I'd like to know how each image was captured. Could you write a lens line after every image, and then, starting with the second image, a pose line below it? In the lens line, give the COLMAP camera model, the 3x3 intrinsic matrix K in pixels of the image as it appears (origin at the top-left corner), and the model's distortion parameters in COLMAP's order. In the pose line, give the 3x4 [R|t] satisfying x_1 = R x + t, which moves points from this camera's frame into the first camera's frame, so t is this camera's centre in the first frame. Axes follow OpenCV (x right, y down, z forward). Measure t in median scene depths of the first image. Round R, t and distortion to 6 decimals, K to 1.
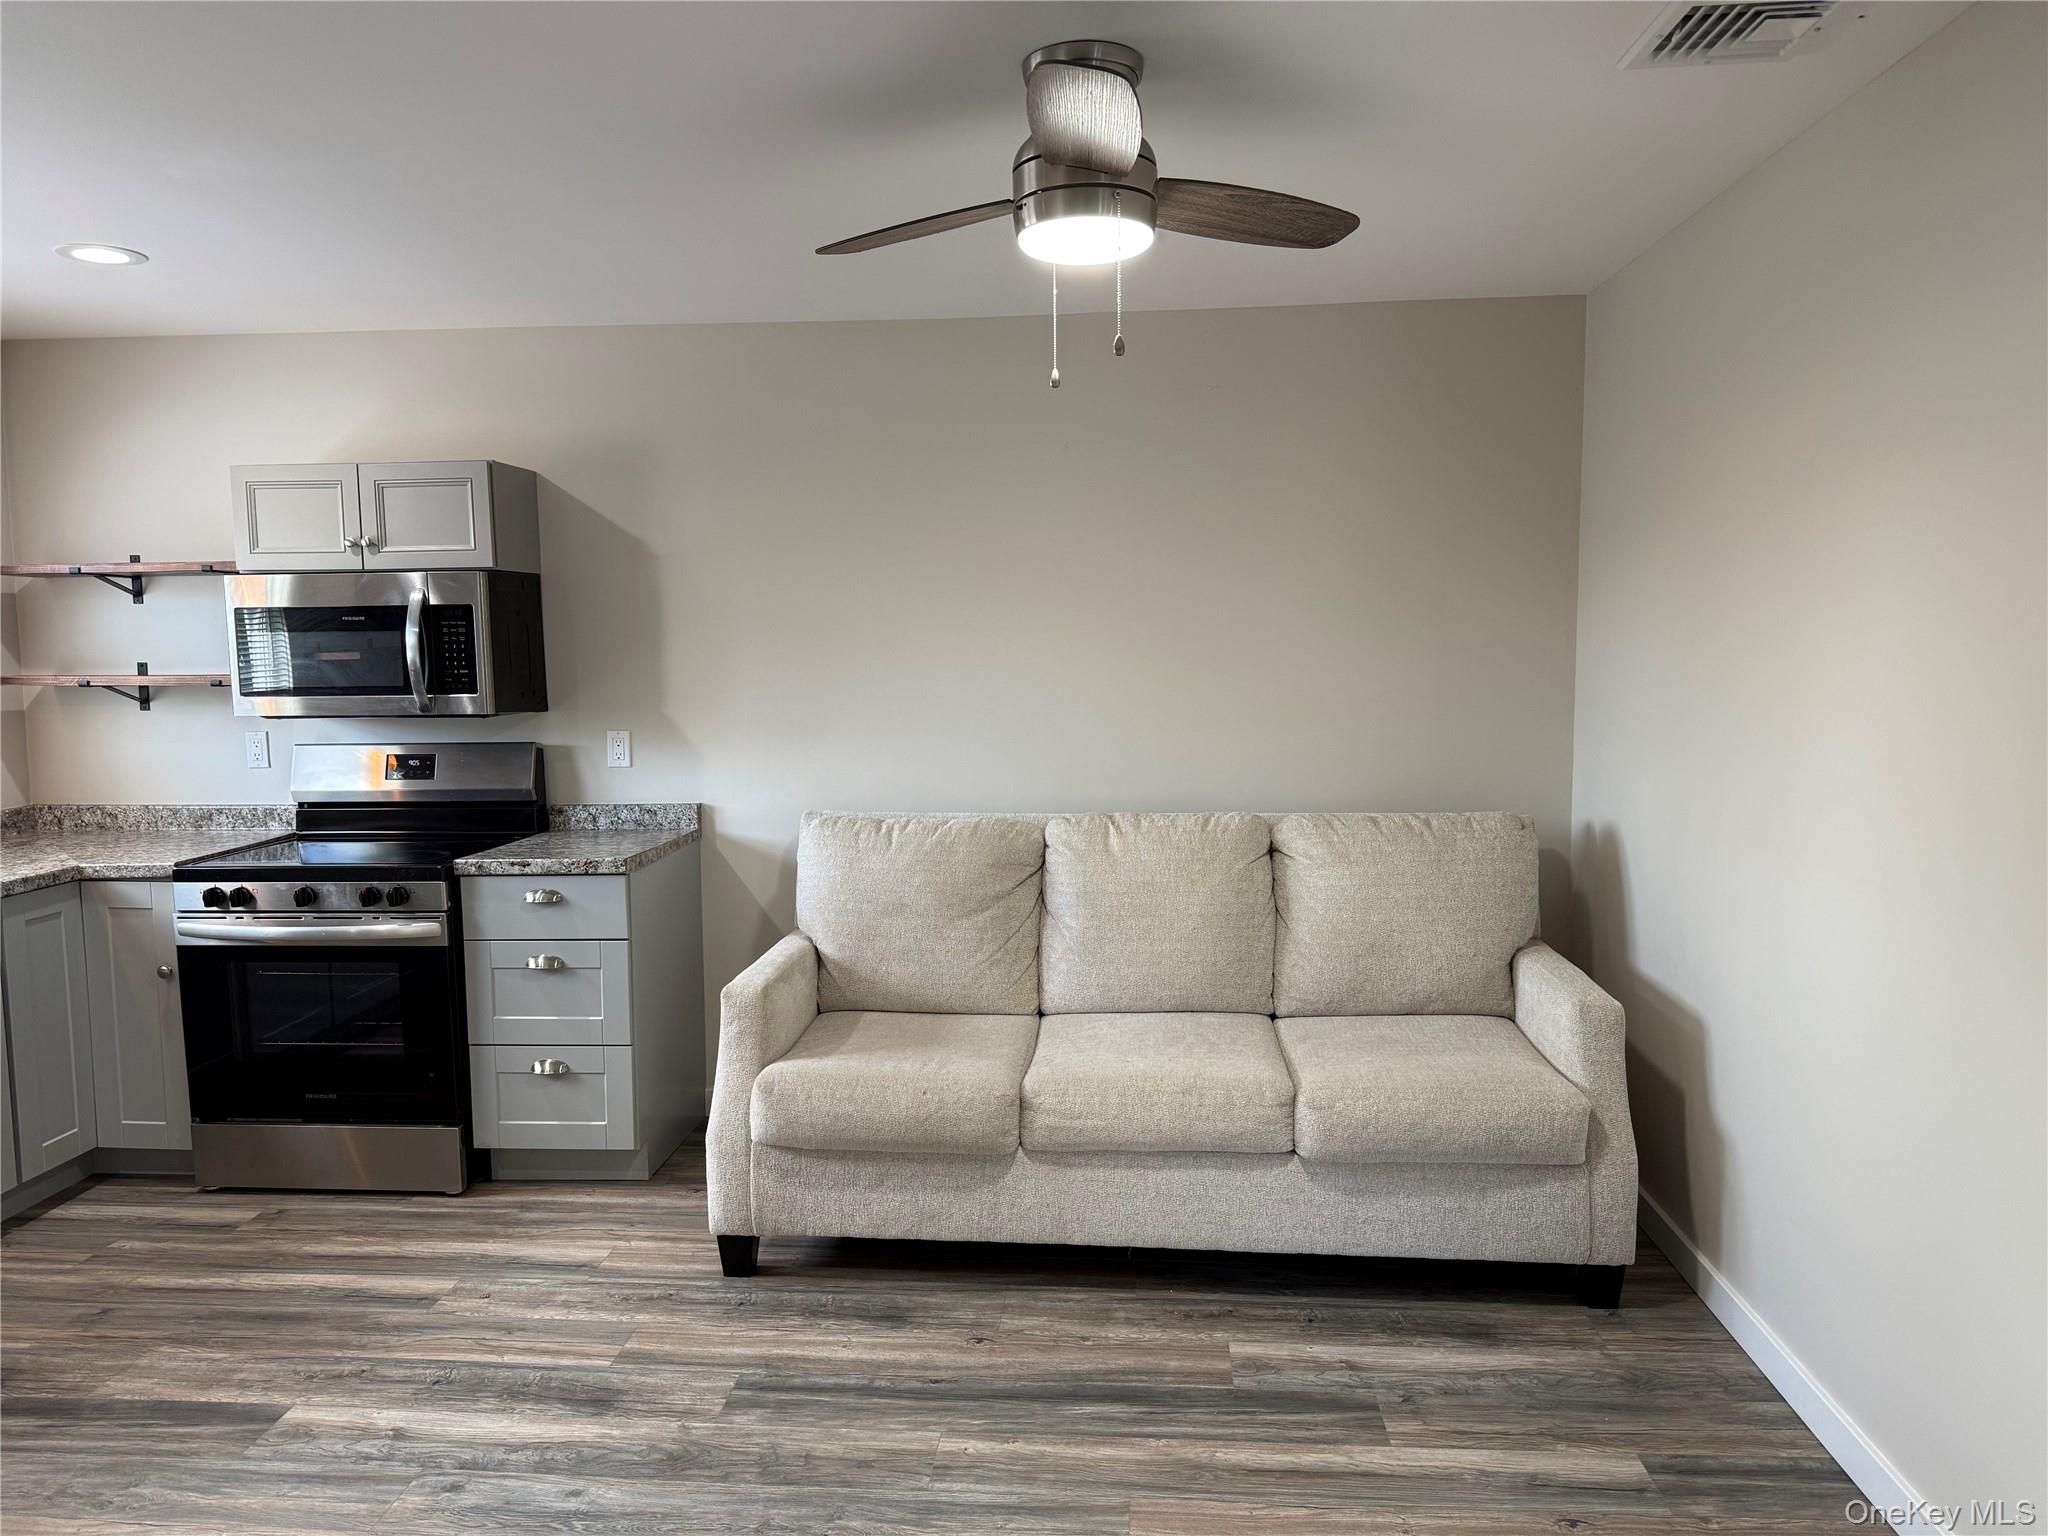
lens RADIAL K [[1440.8, 0, 1024.0], [0, 1440.8, 768.0], [0, 0, 1]] dist [0.071661, -0.083215]
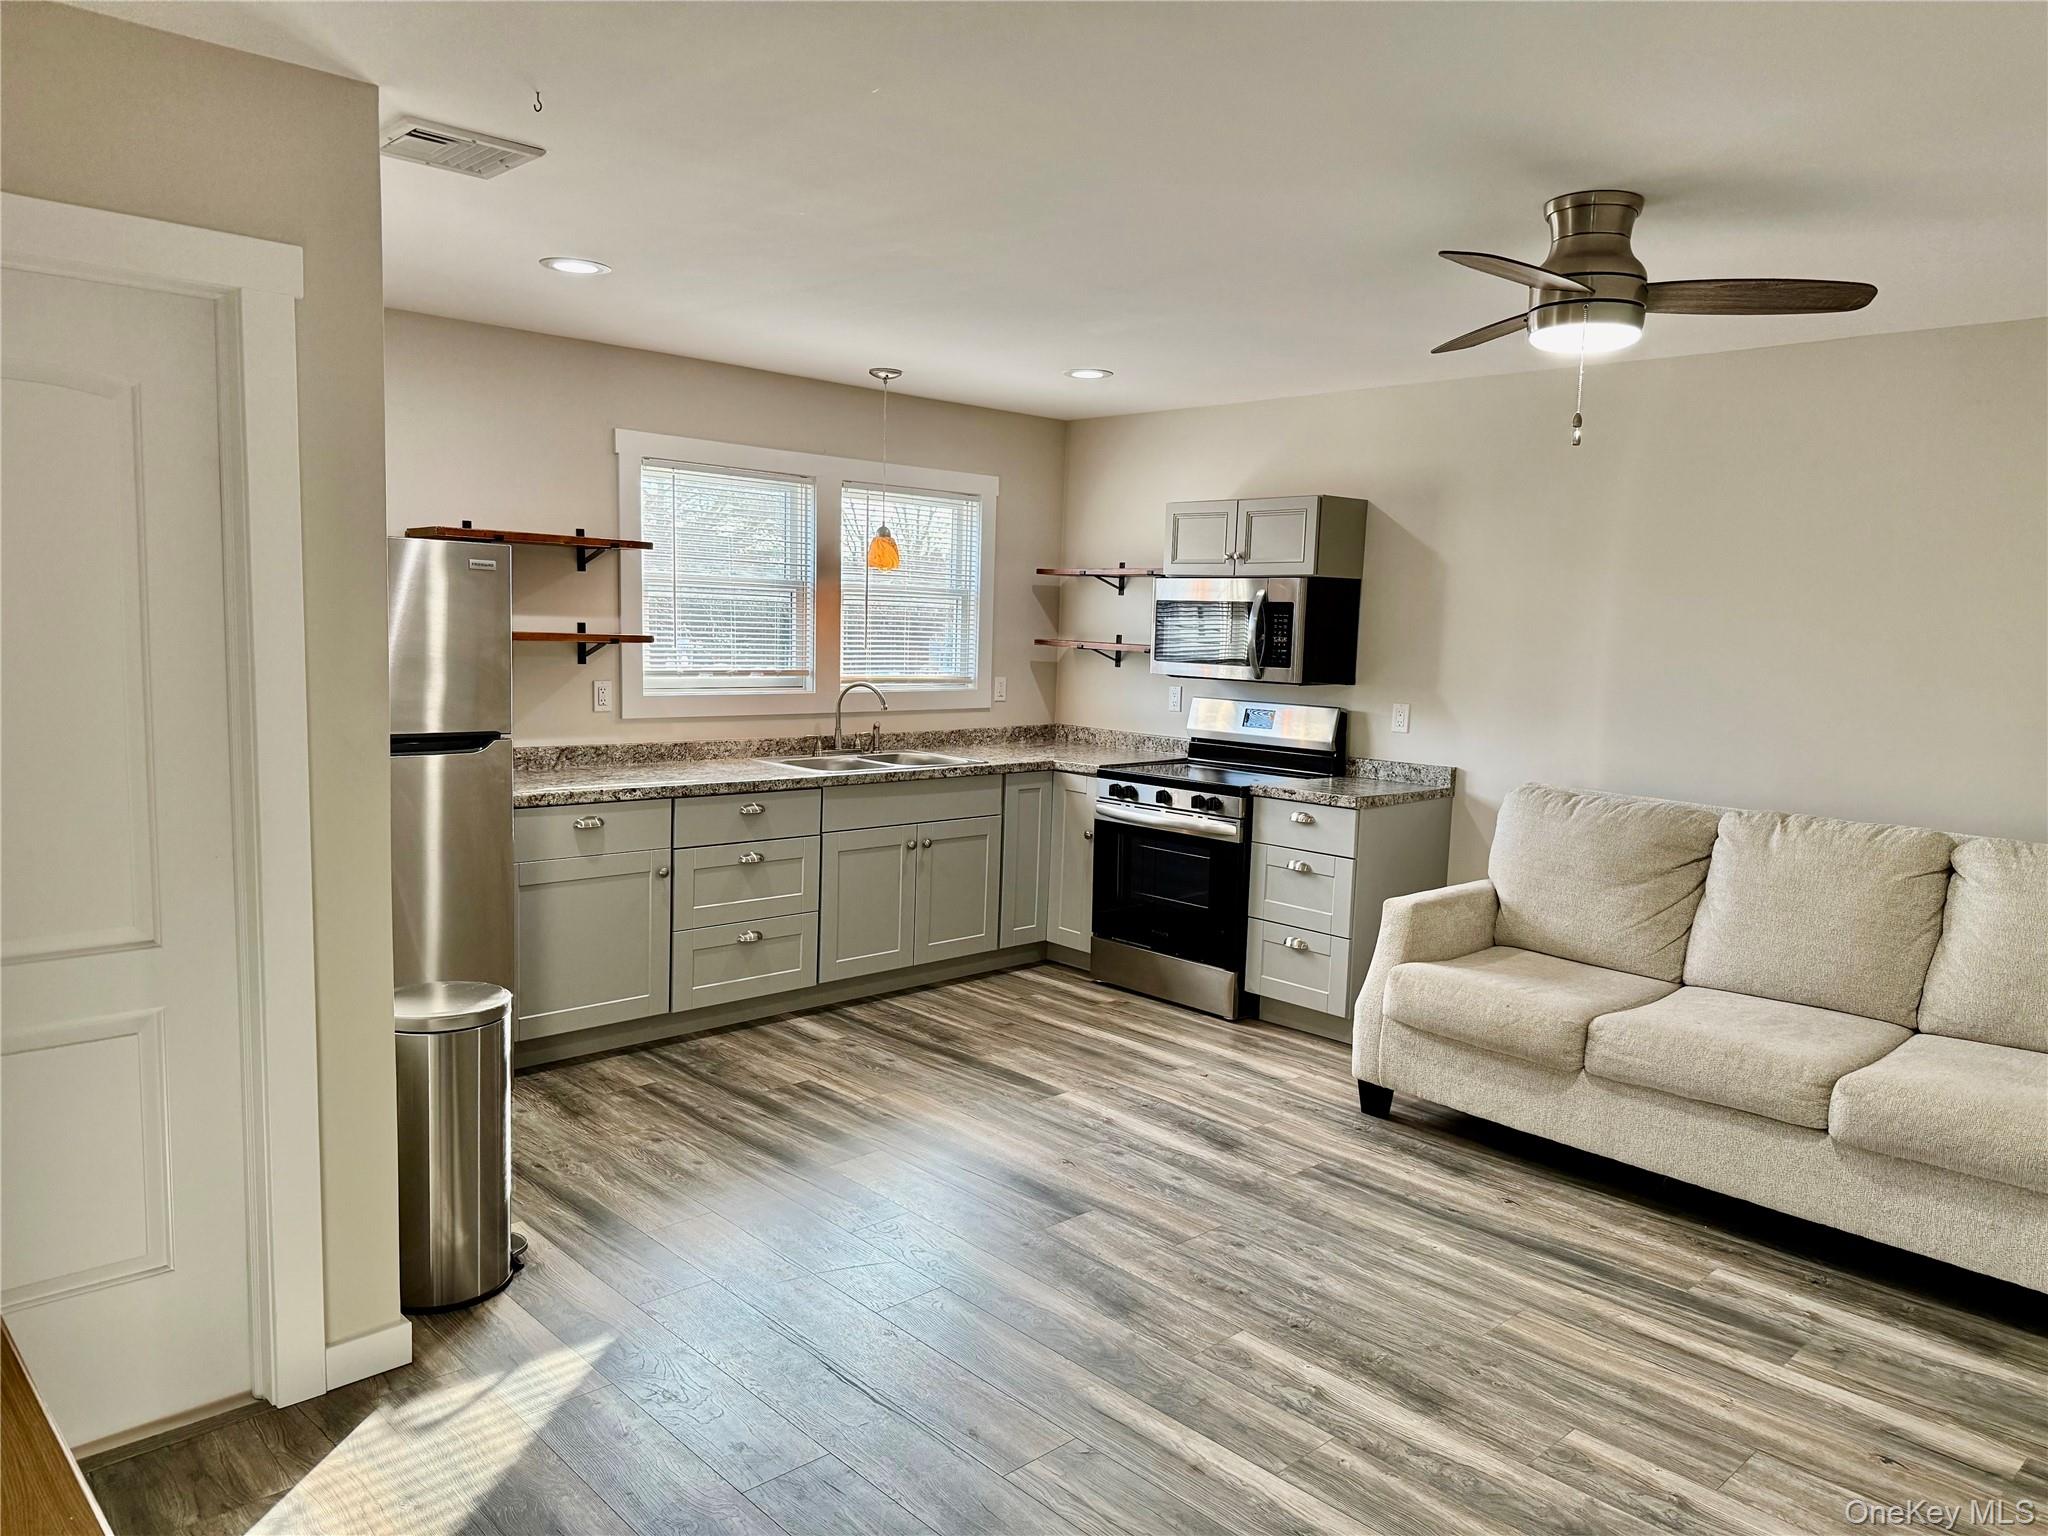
lens RADIAL K [[1421.1, 0, 1022.9], [0, 1421.1, 775.1], [0, 0, 1]] dist [0.001272, -0.000948]
pose [[0.739875, 0.110144, -0.663666, 0.384110], [-0.100750, 0.993522, 0.052568, 0.005133], [0.665157, 0.027971, 0.746179, -0.182252]]
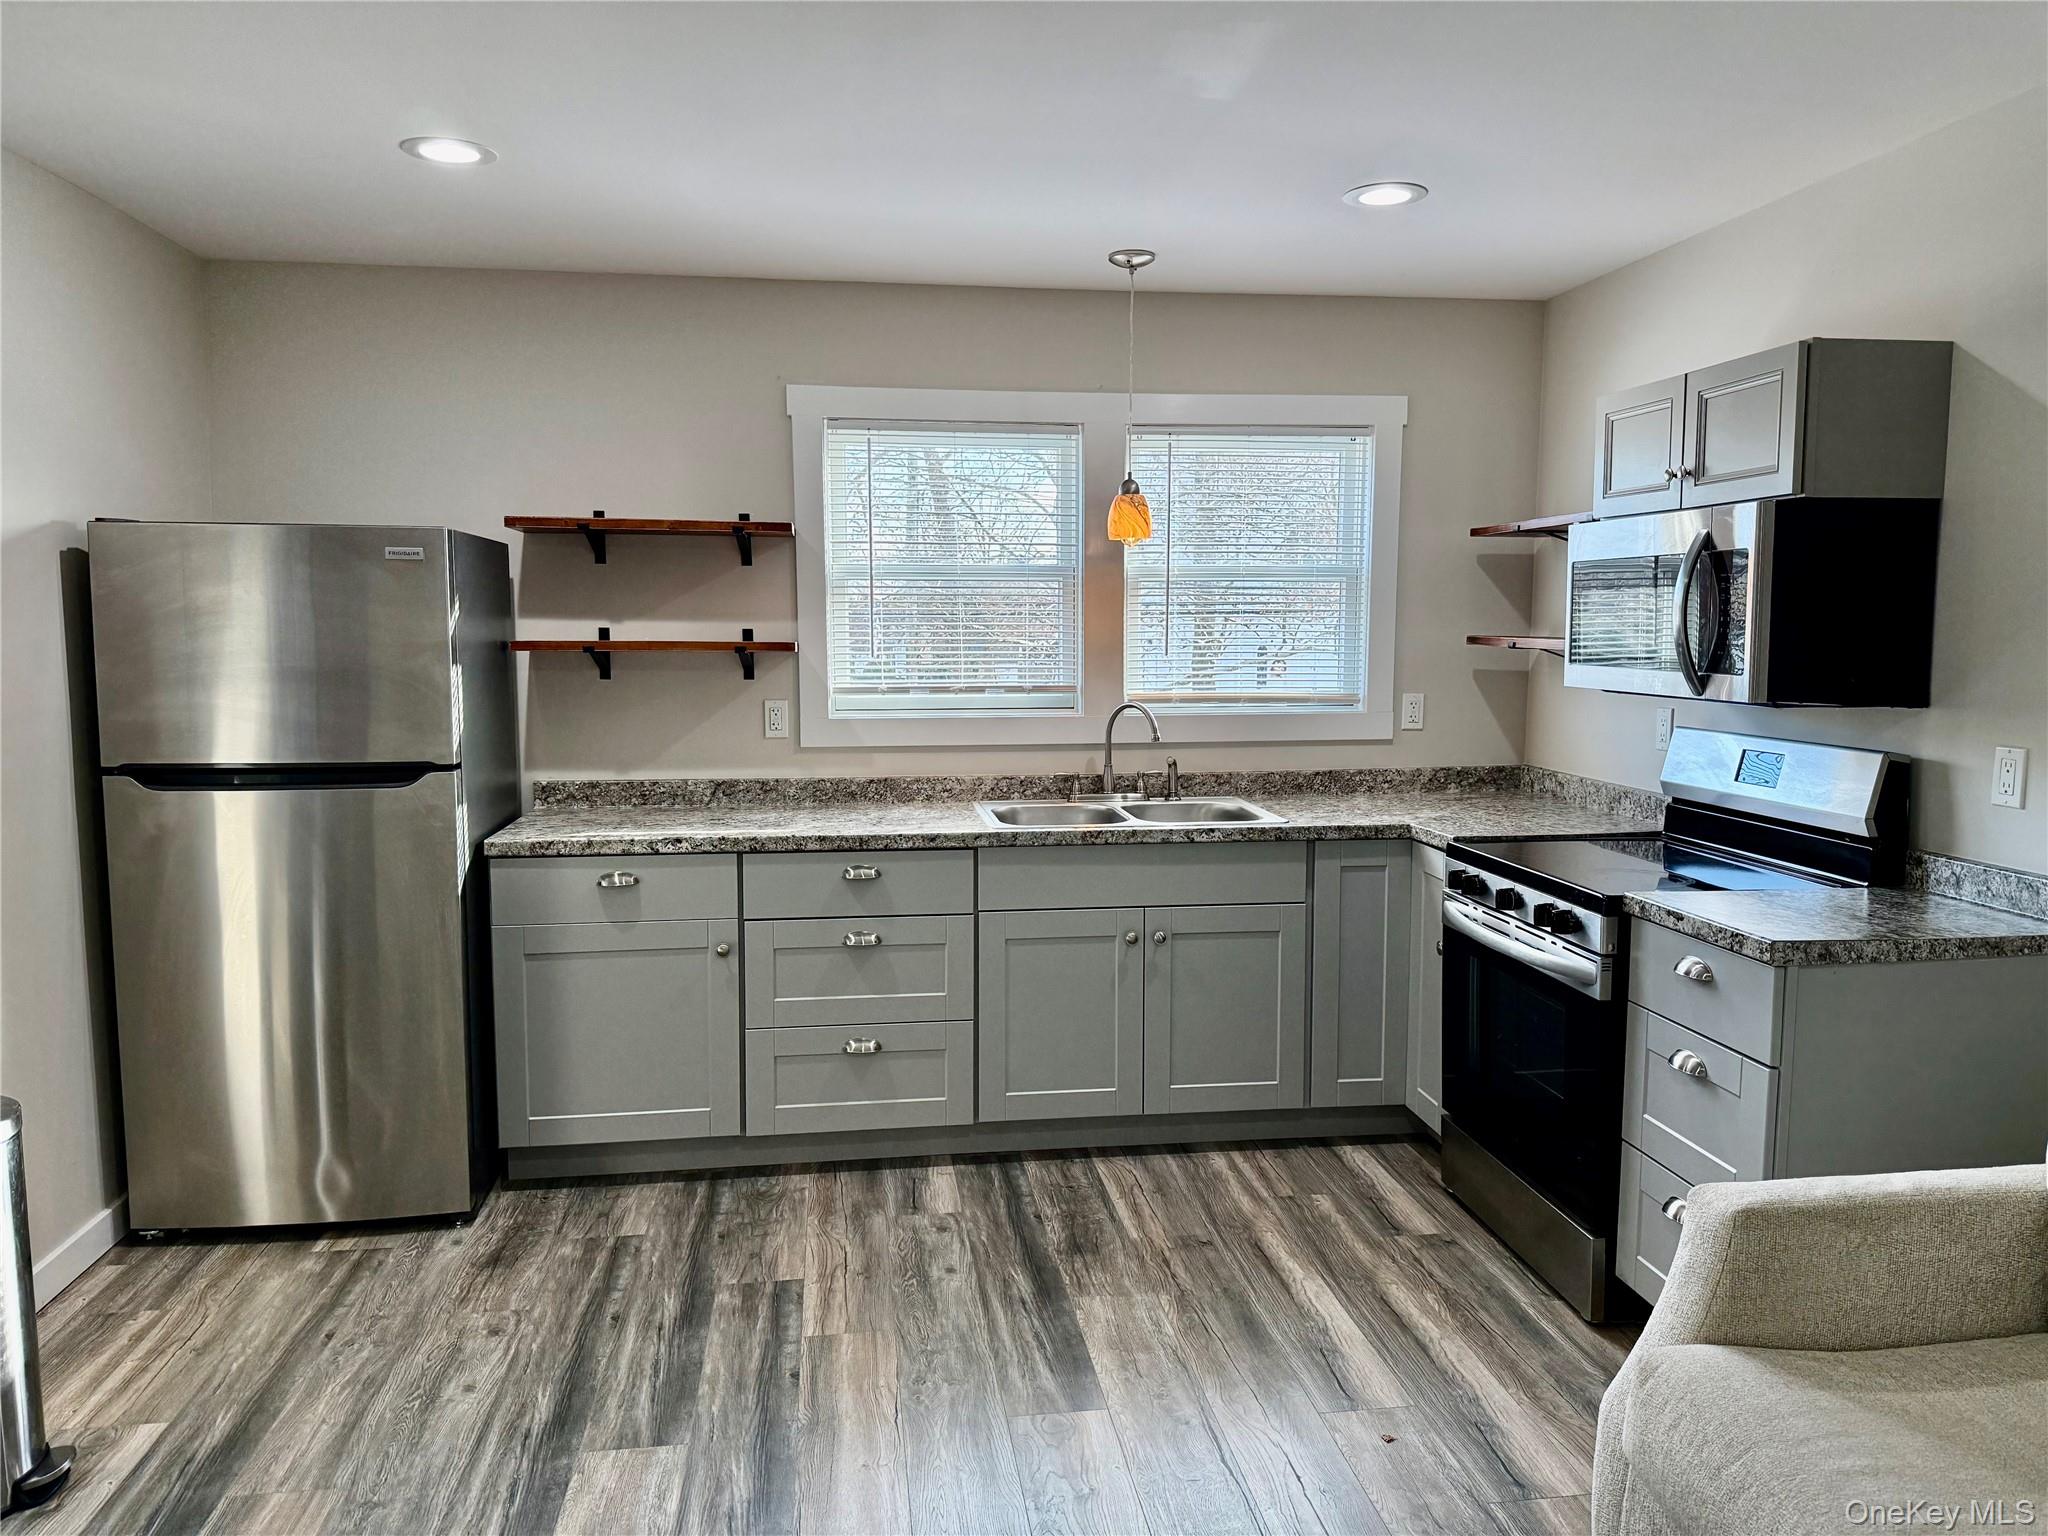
lens RADIAL K [[1422.7, 0, 1017.1], [0, 1422.7, 752.3], [0, 0, 1]] dist [0.101993, -0.205150]
pose [[0.197008, 0.102212, -0.975059, 0.283794], [-0.089071, 0.992304, 0.086023, -0.047792], [0.976347, 0.069903, 0.204596, 0.581708]]
